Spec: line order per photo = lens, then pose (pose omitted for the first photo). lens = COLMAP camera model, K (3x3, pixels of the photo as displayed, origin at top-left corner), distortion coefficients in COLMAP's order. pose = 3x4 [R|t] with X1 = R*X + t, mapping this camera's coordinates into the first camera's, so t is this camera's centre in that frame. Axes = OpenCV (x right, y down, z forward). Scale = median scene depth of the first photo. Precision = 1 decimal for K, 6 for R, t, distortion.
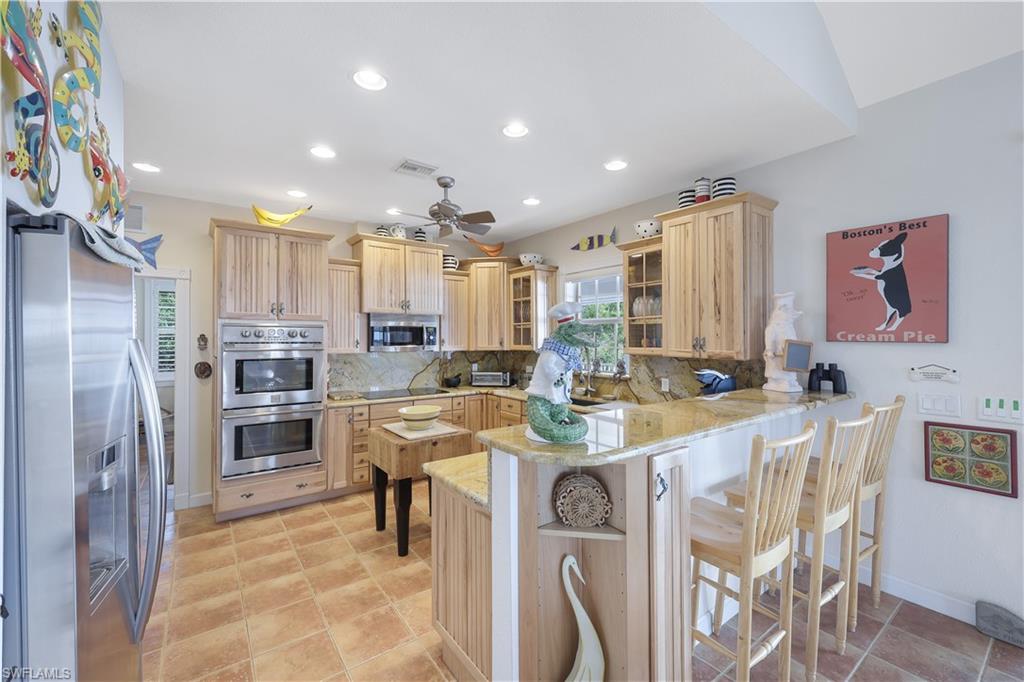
lens RADIAL K [[417.2, 0, 504.0], [0, 417.2, 336.4], [0, 0, 1]] dist [-0.000784, 0.001384]
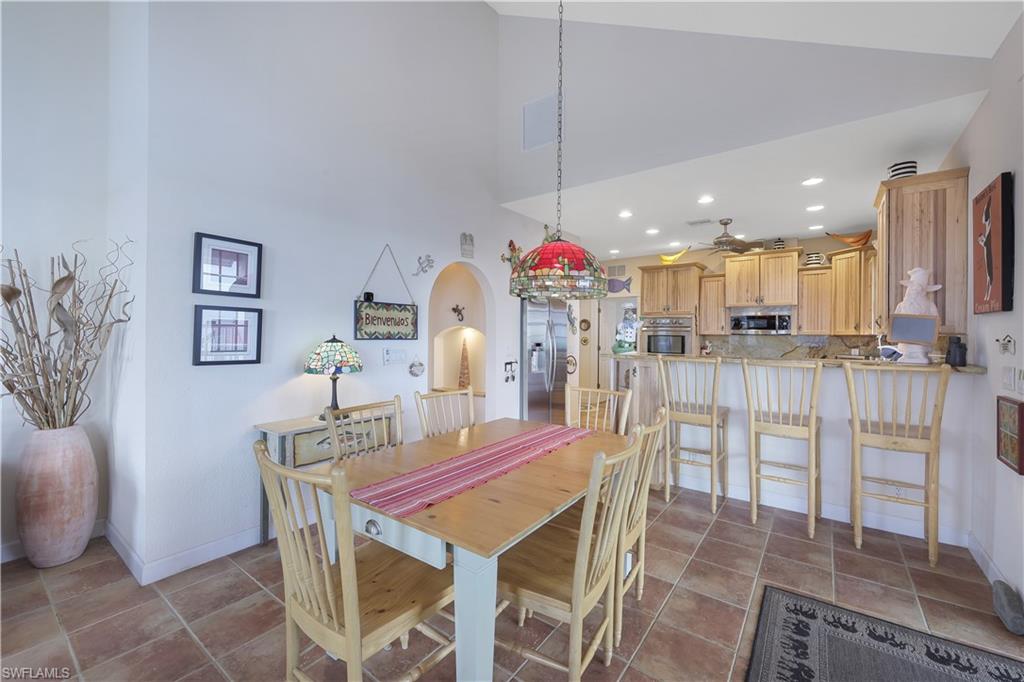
lens RADIAL K [[417.2, 0, 512.5], [0, 417.2, 333.4], [0, 0, 1]] dist [-0.000784, 0.001384]
pose [[0.296310, 0.001884, -0.955090, 0.993901], [-0.004670, 0.999989, 0.000524, 0.044744], [0.955080, 0.004305, 0.296316, -0.197191]]
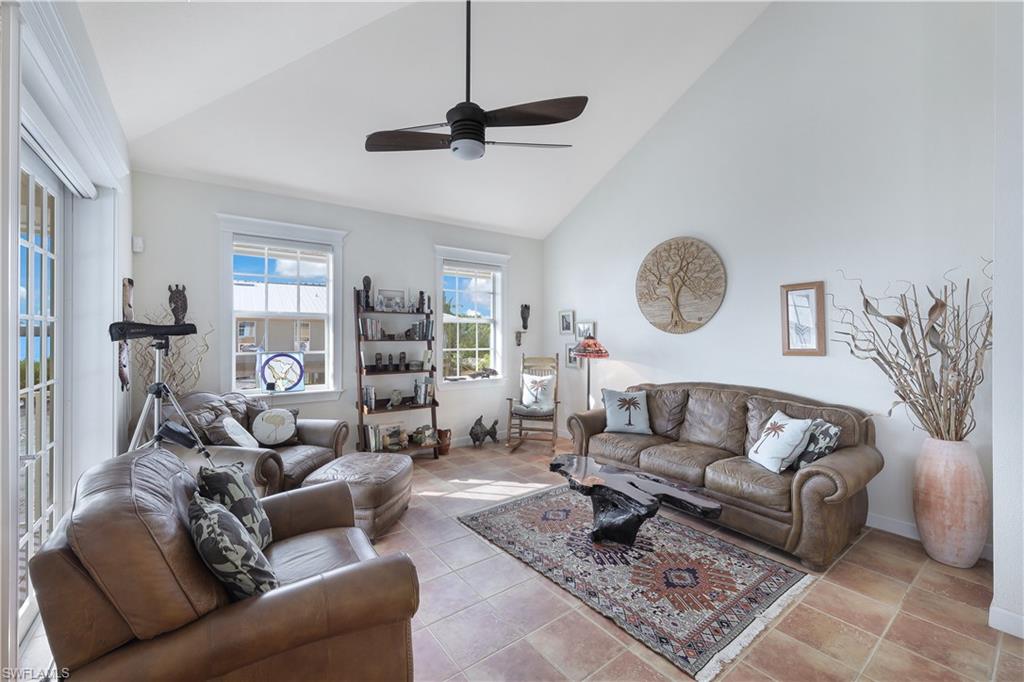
lens RADIAL K [[417.2, 0, 510.6], [0, 417.2, 336.4], [0, 0, 1]] dist [-0.000784, 0.001384]
pose [[-0.999701, -0.002175, -0.024340, 0.929061], [-0.002285, 0.999987, 0.004519, 0.015211], [0.024329, 0.004573, -0.999694, 0.026868]]
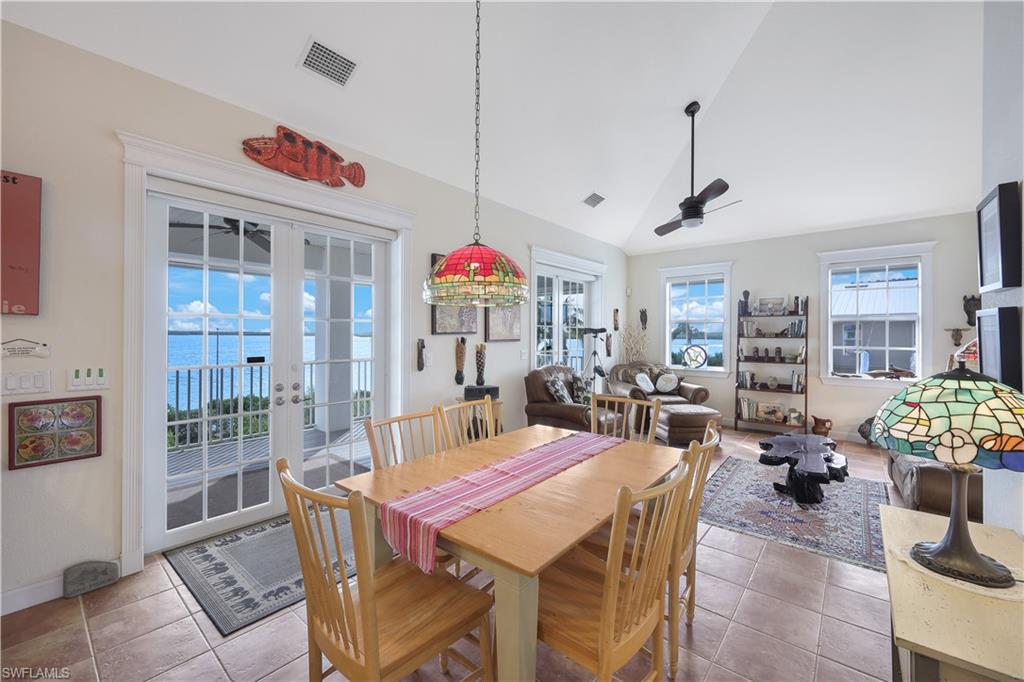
lens RADIAL K [[417.2, 0, 510.4], [0, 417.2, 336.5], [0, 0, 1]] dist [-0.000784, 0.001384]
pose [[-0.247581, -0.000477, 0.968867, -0.071447], [-0.005382, 0.999985, -0.000883, 0.036512], [-0.968852, -0.005433, -0.247580, 0.124781]]
